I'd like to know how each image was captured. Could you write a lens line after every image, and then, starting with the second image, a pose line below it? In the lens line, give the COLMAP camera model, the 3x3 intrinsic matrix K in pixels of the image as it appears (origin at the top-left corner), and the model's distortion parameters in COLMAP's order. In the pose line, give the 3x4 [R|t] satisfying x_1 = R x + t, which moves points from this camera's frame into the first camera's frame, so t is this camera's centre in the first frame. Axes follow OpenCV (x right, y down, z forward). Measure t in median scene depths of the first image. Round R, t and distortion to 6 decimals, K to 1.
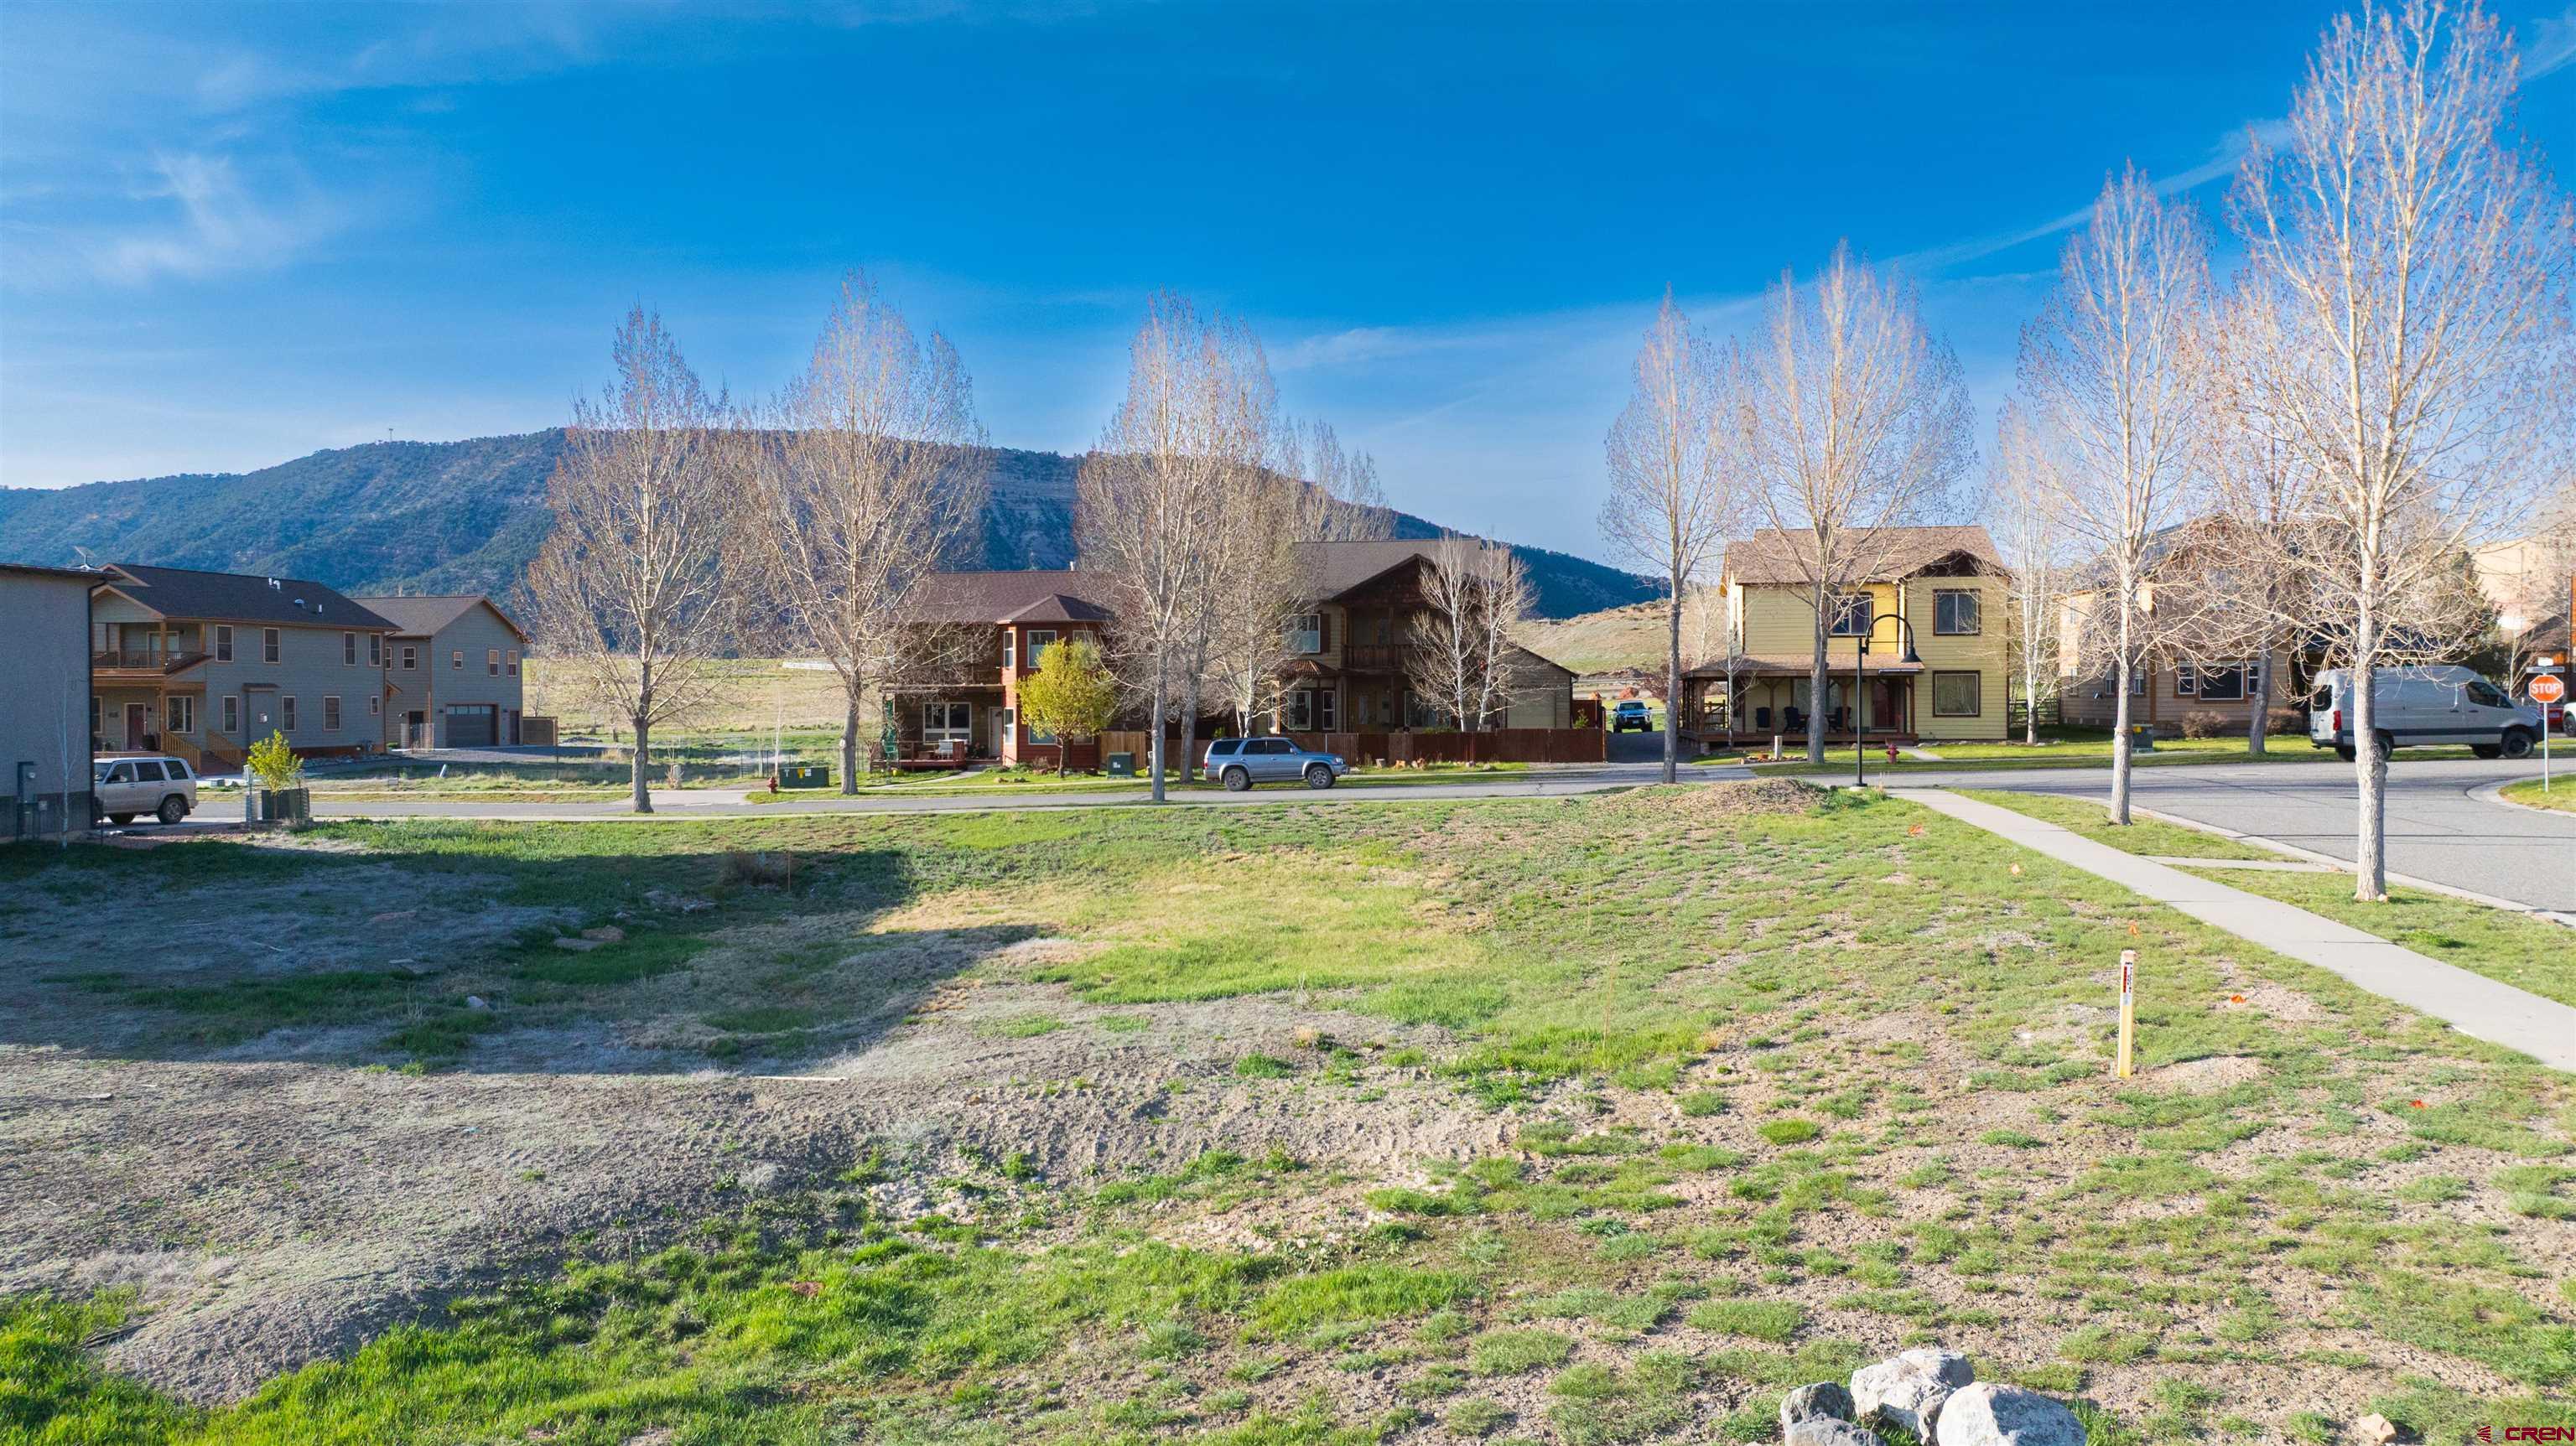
lens RADIAL K [[1807.5, 0, 1279.6], [0, 1807.5, 720.7], [0, 0, 1]] dist [-0.037094, 0.026702]
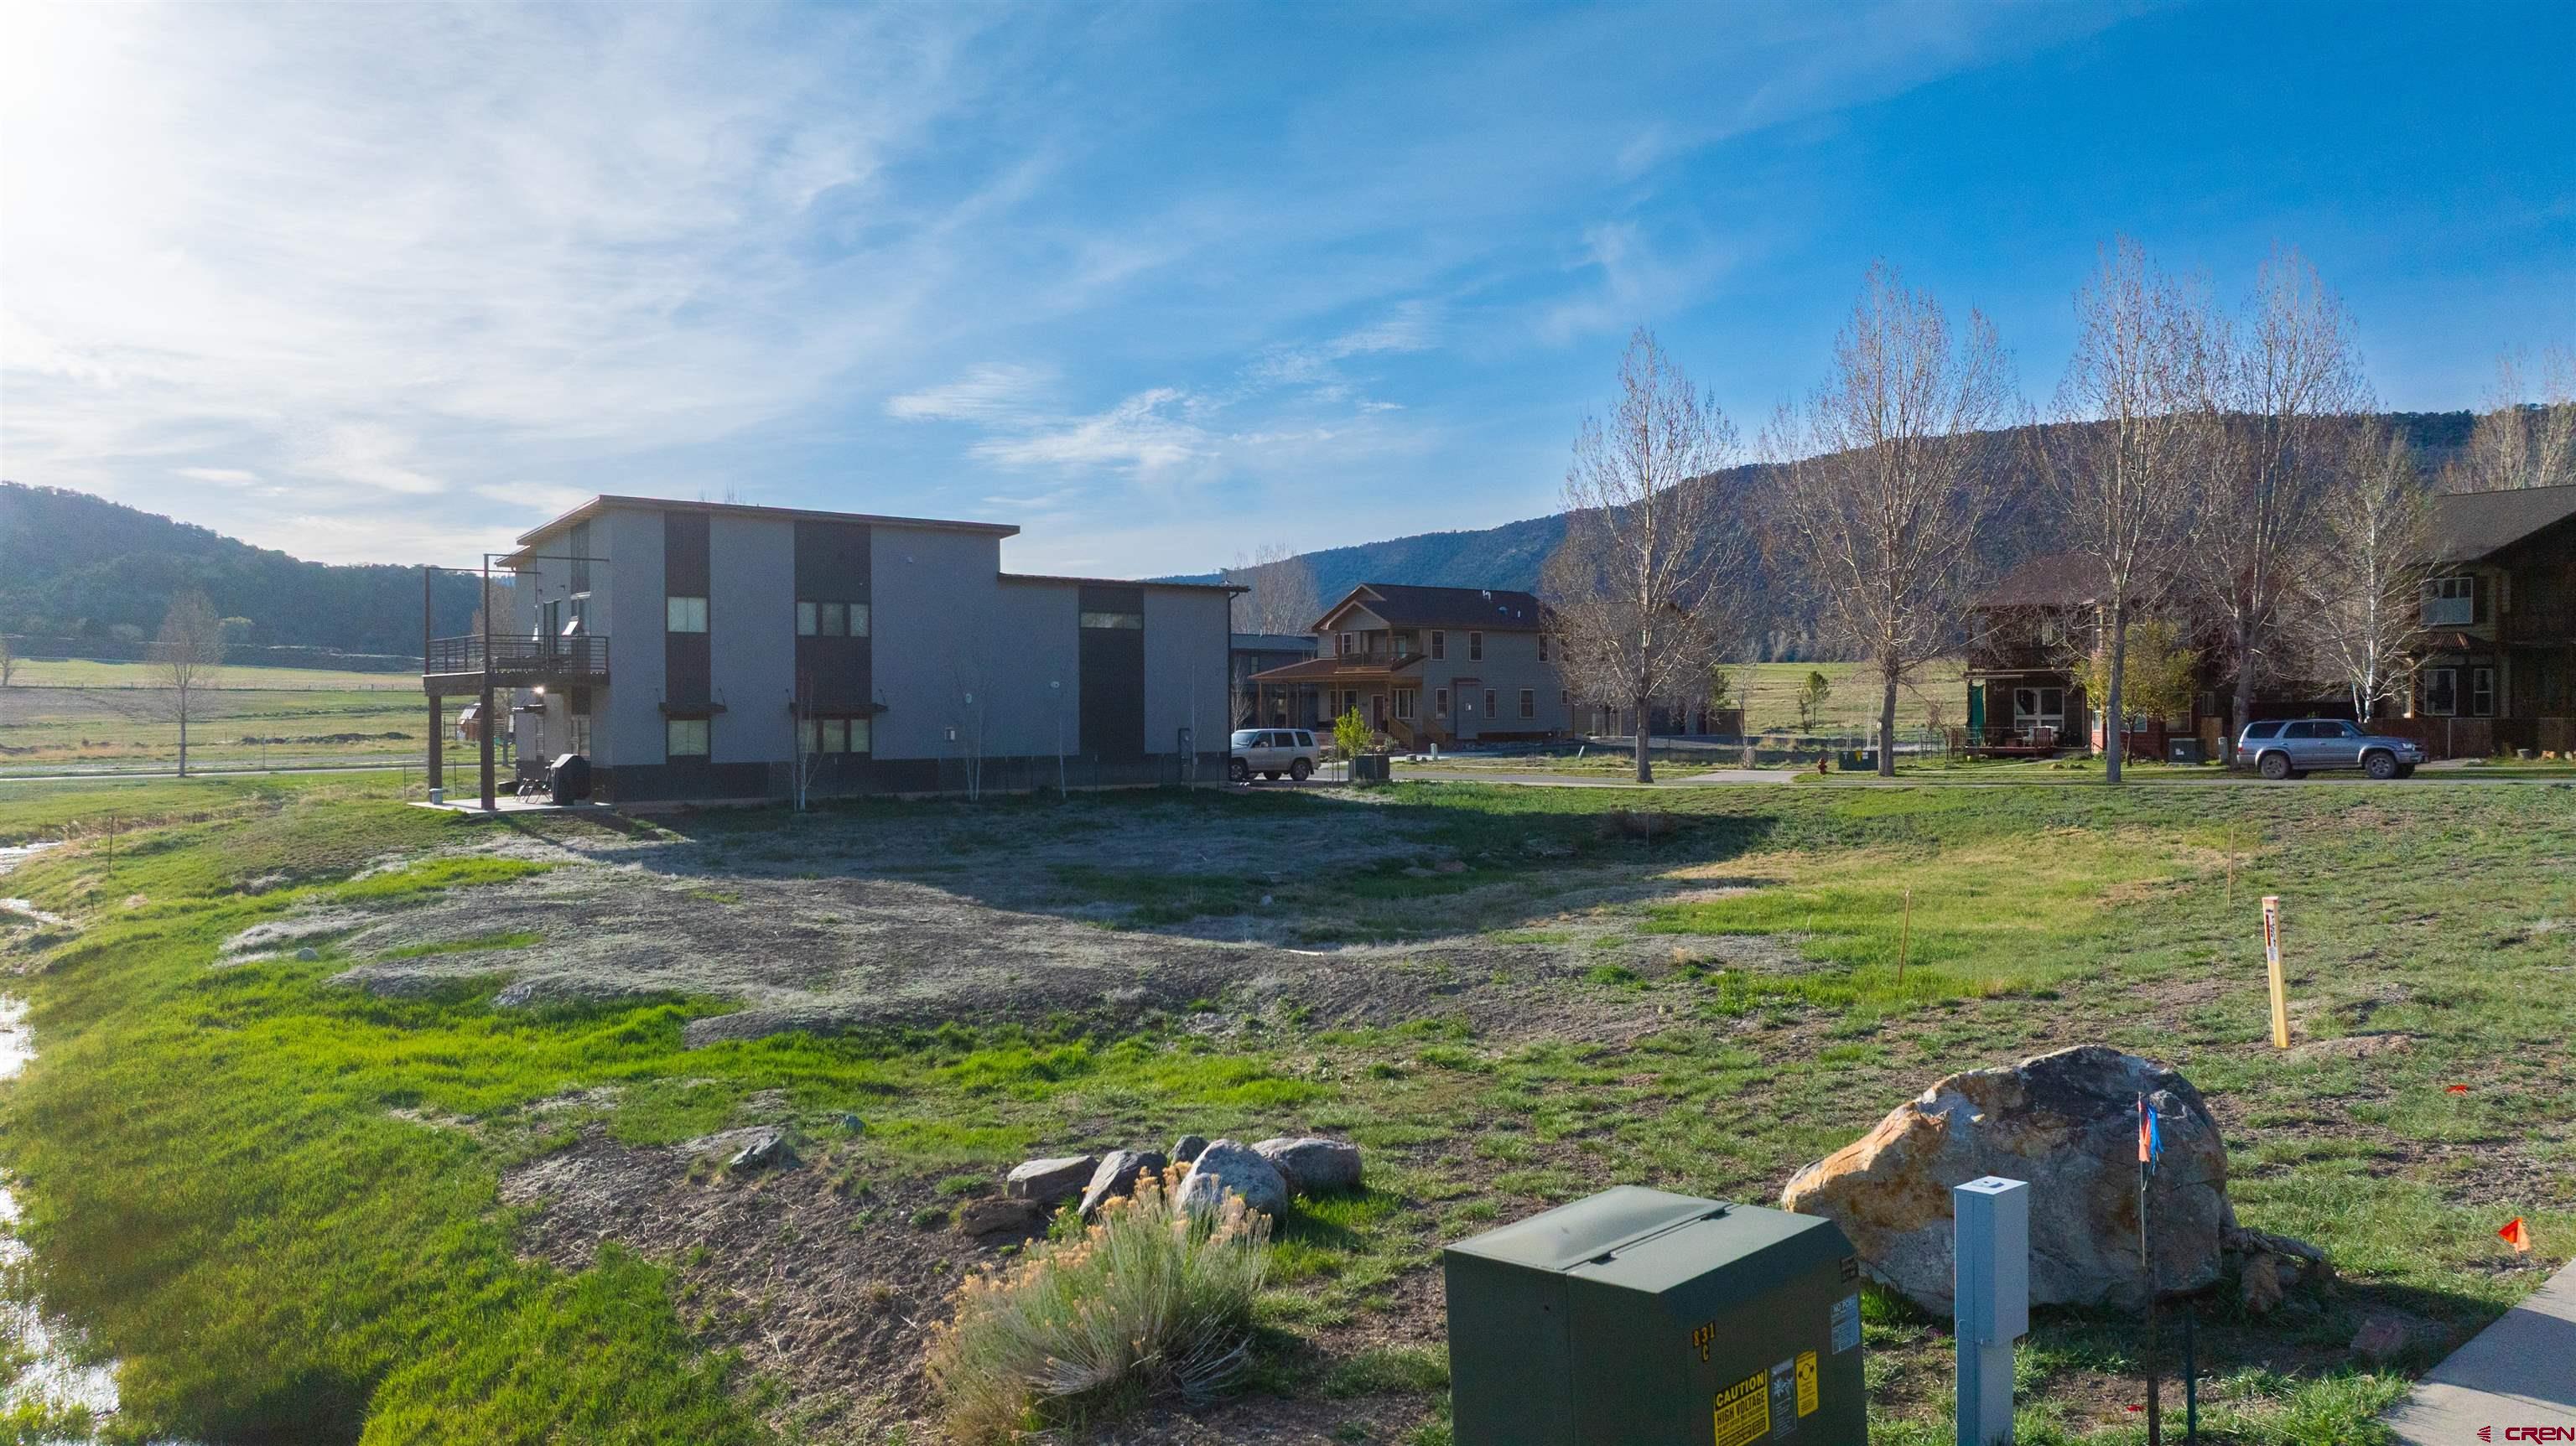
lens RADIAL K [[1807.5, 0, 1279.6], [0, 1807.5, 720.7], [0, 0, 1]] dist [-0.037094, 0.026702]
pose [[0.753125, 0.003107, -0.657871, 0.154602], [-0.005068, 0.999987, -0.001080, 0.011352], [0.657858, 0.004148, 0.753130, 0.011622]]
